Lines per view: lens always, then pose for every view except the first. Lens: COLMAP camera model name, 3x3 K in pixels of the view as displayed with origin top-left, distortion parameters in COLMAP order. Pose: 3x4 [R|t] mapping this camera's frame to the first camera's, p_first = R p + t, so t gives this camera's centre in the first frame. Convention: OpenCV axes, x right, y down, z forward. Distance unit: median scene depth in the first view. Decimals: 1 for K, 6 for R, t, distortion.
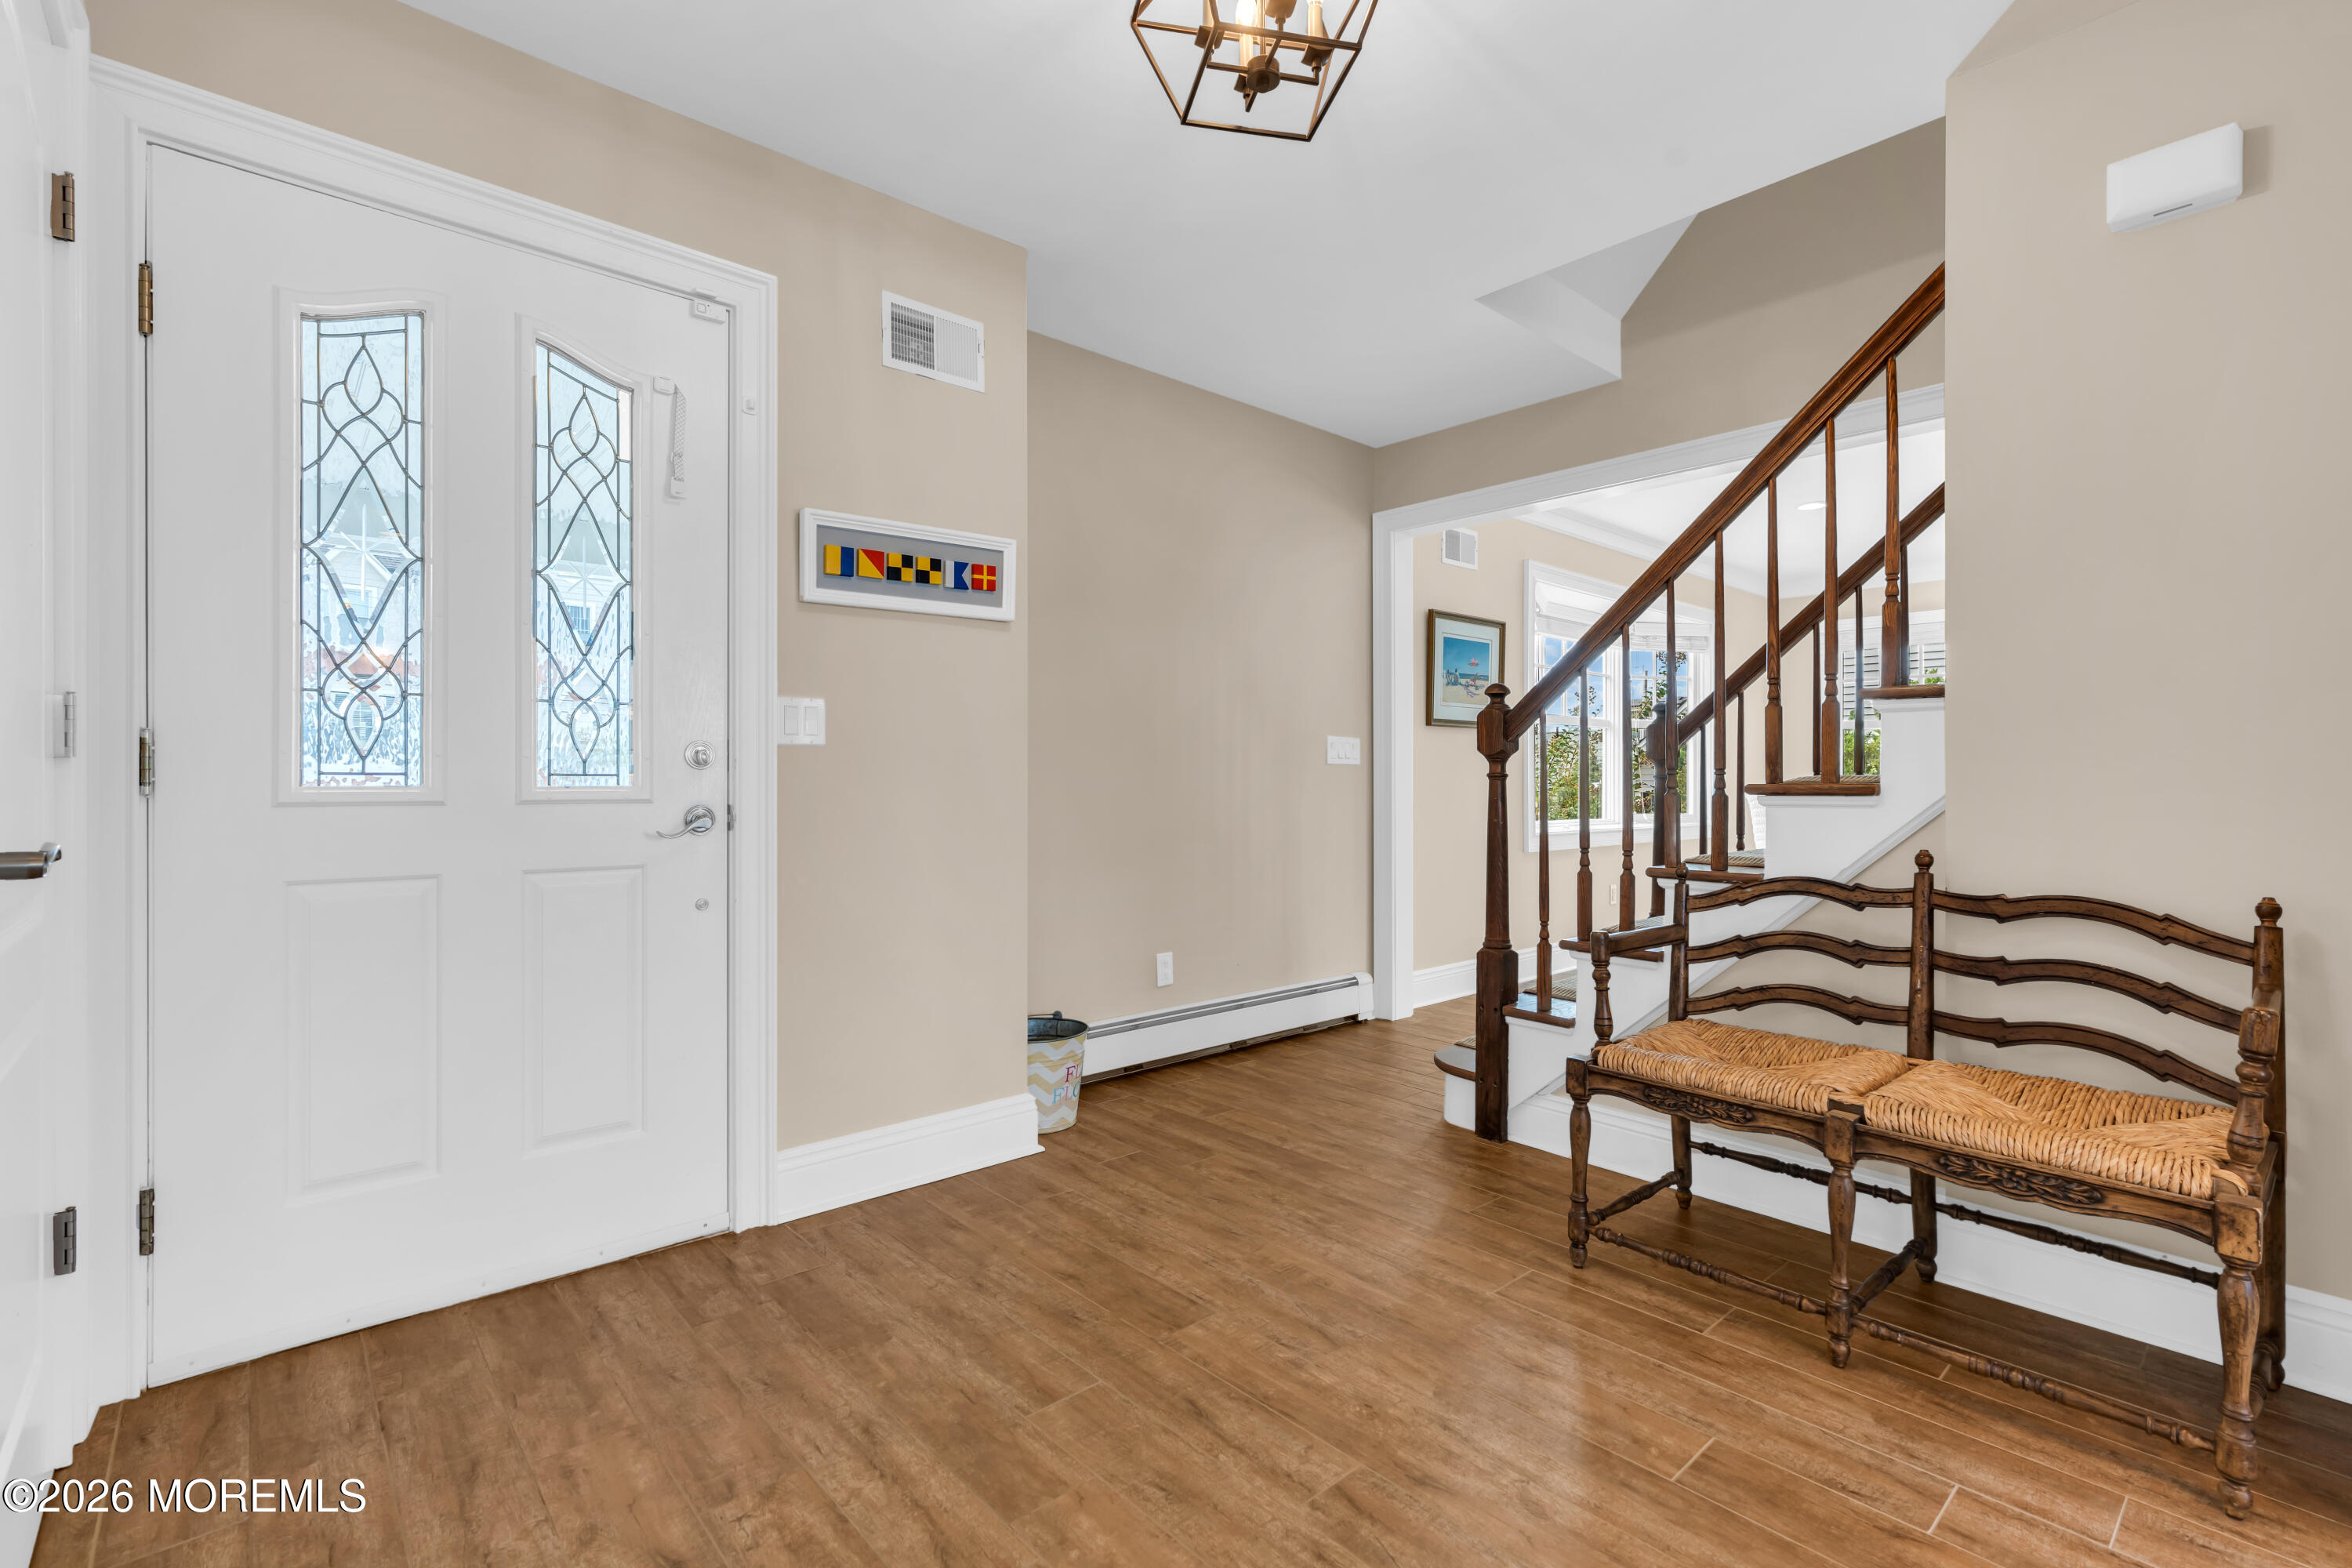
lens RADIAL K [[1050.2, 0, 1187.2], [0, 1050.2, 790.9], [0, 0, 1]] dist [-0.013355, 0.000214]
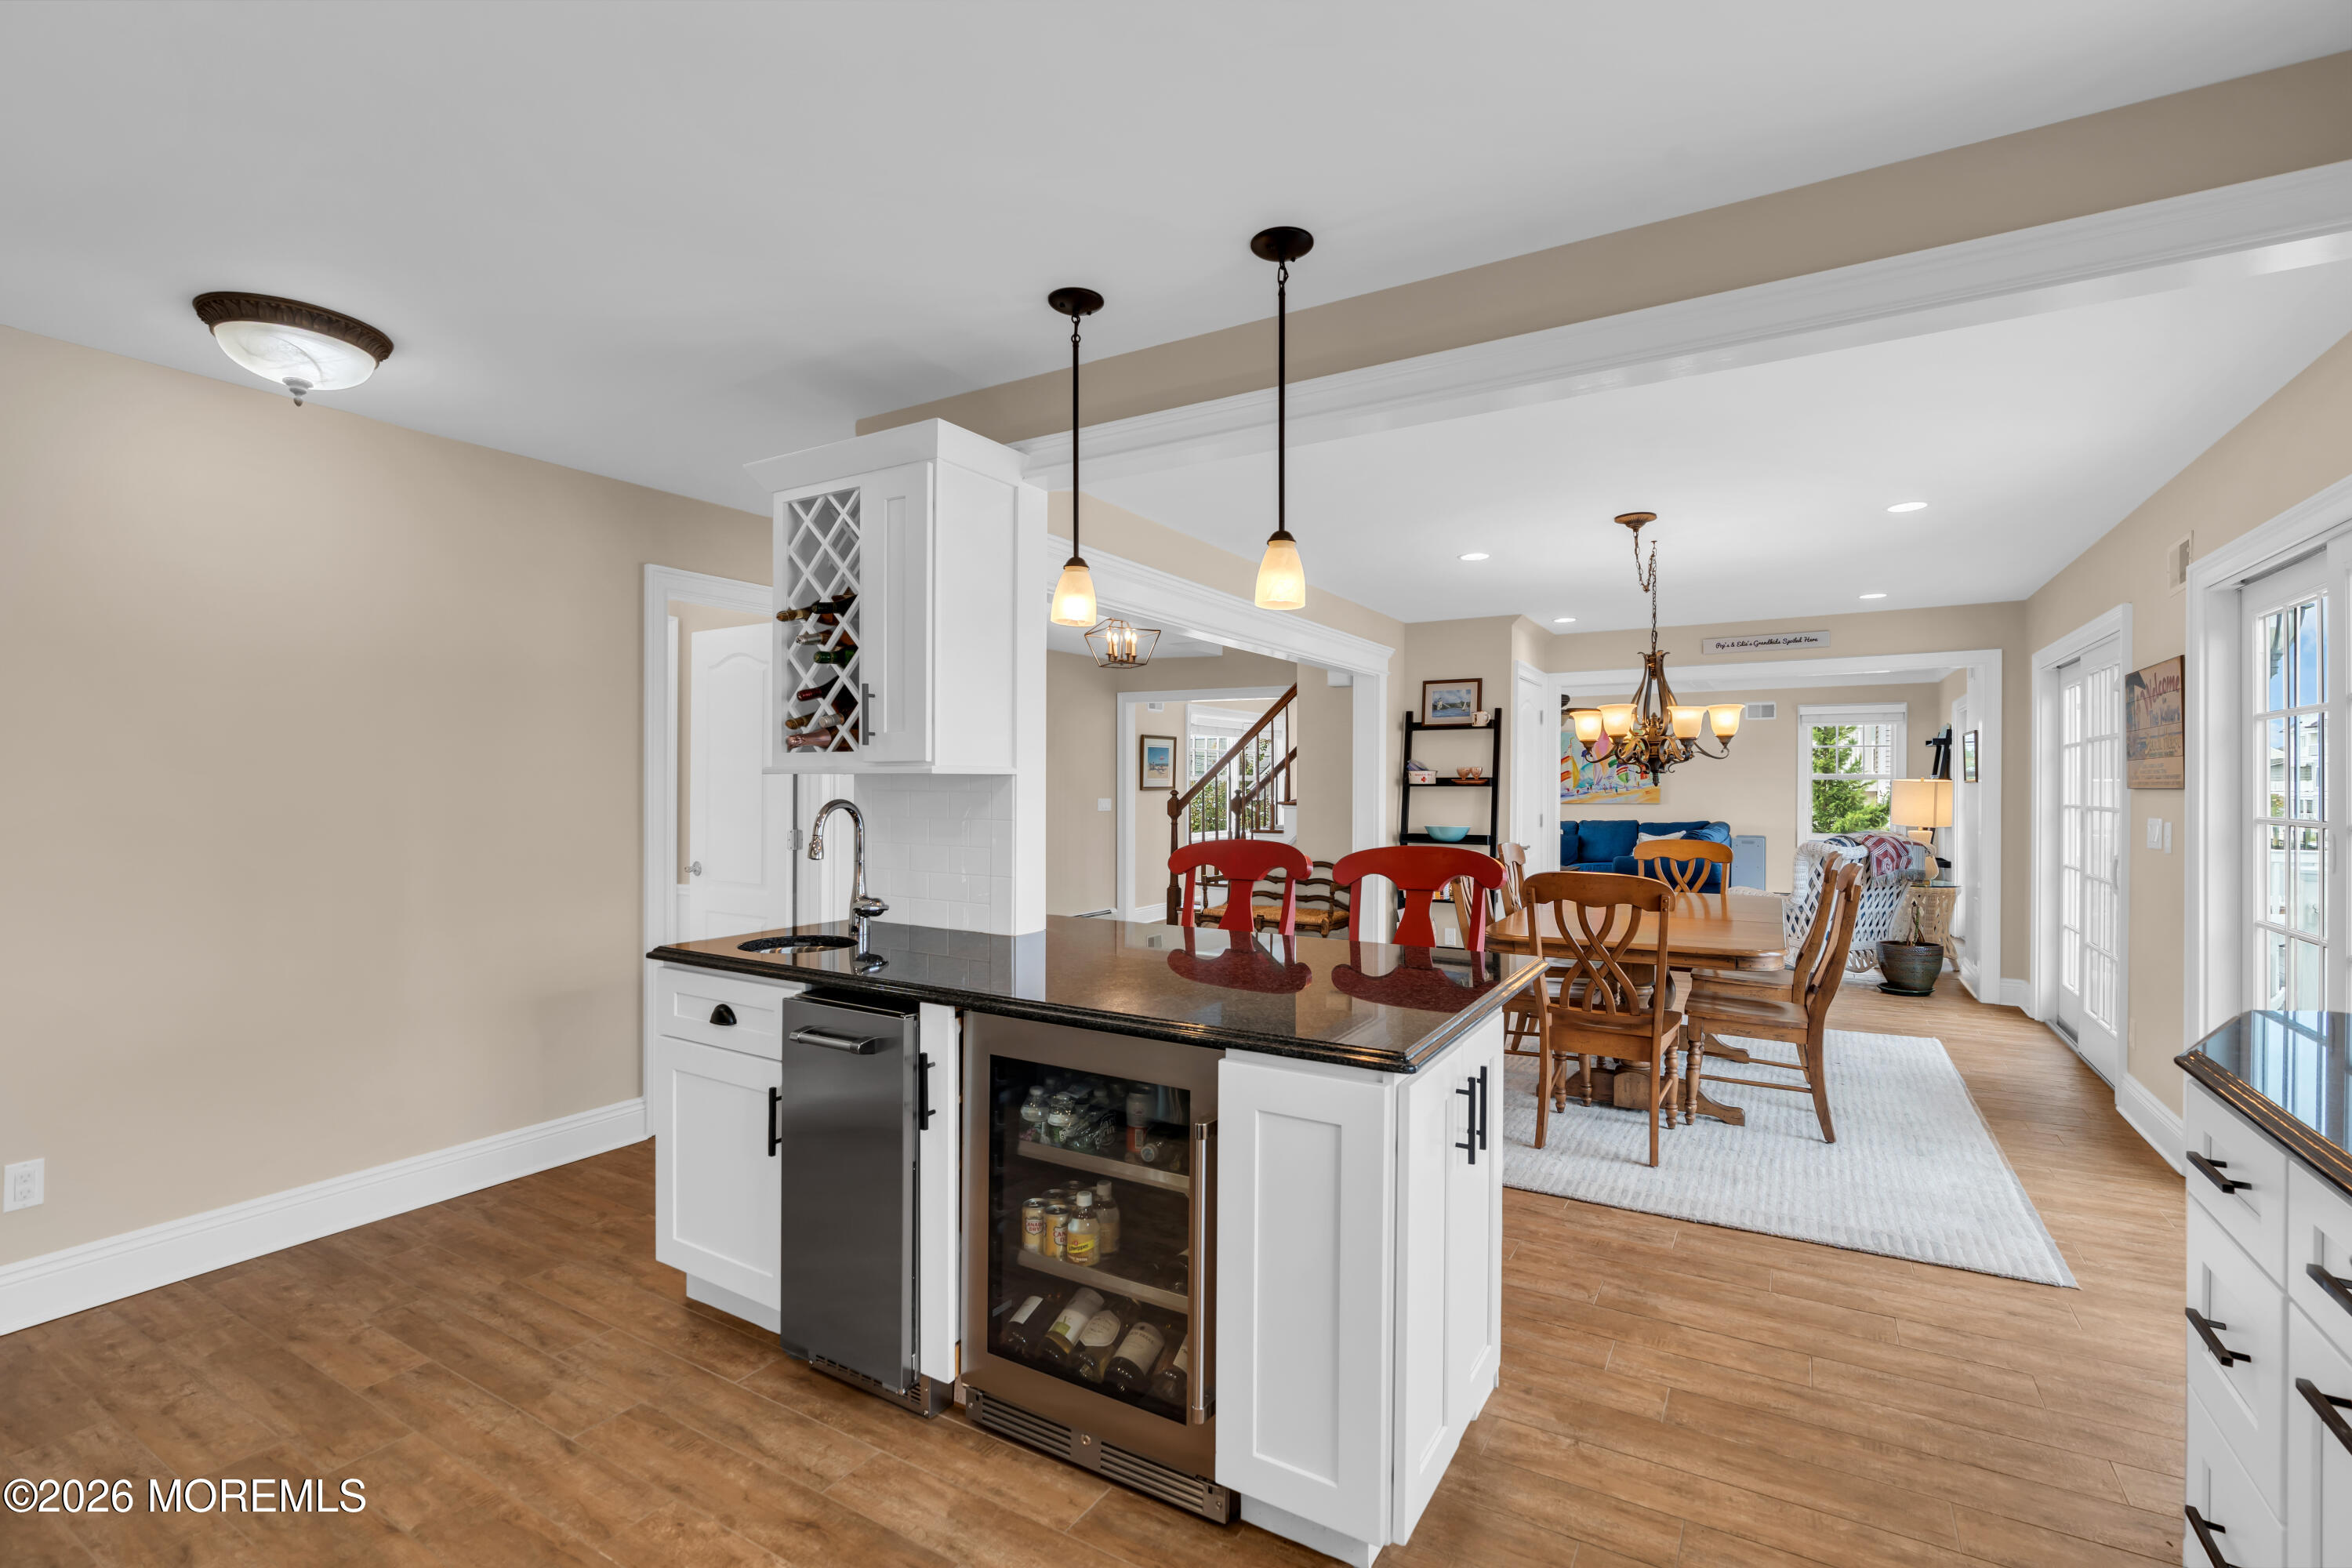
lens RADIAL K [[1050.2, 0, 1187.2], [0, 1050.2, 790.9], [0, 0, 1]] dist [-0.013355, 0.000214]
pose [[0.952861, -0.000735, 0.303405, -0.484652], [-0.001321, 0.999978, 0.006571, -0.114964], [-0.303403, -0.006662, 0.952839, -1.557063]]
